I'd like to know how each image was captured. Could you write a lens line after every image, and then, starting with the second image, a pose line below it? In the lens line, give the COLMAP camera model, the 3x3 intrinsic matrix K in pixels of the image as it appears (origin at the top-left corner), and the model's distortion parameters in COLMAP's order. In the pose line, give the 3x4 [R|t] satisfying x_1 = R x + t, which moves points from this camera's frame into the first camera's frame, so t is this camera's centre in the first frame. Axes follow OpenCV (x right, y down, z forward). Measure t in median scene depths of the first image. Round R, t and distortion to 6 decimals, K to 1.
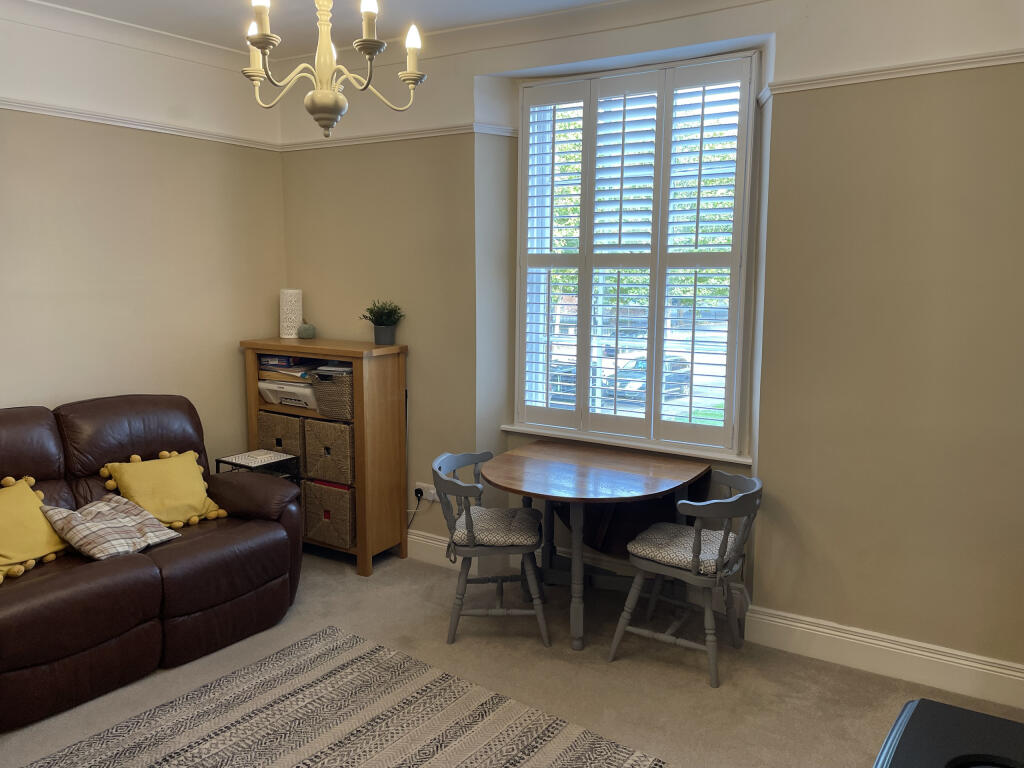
lens RADIAL K [[780.3, 0, 510.4], [0, 780.3, 386.2], [0, 0, 1]] dist [0.063529, -0.051746]
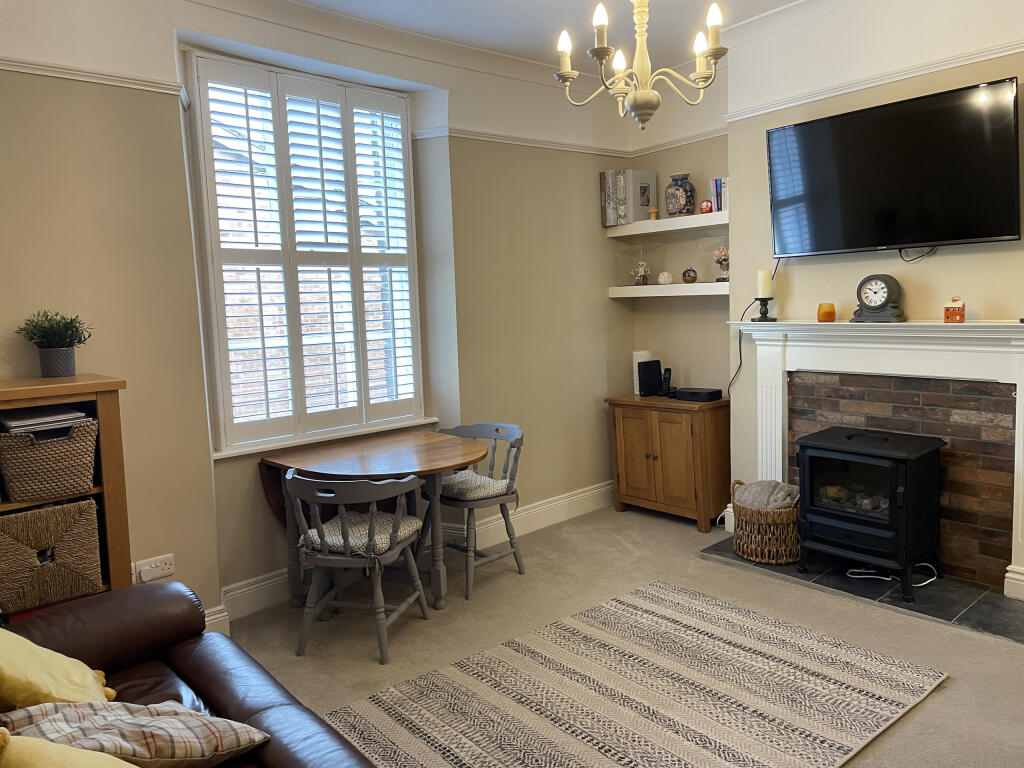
lens RADIAL K [[780.3, 0, 513.9], [0, 780.3, 380.0], [0, 0, 1]] dist [0.063529, -0.051746]
pose [[0.229703, -0.119427, 0.965906, -0.830335], [0.176190, 0.981148, 0.079412, -0.041989], [-0.957180, 0.151942, 0.246415, 0.537743]]
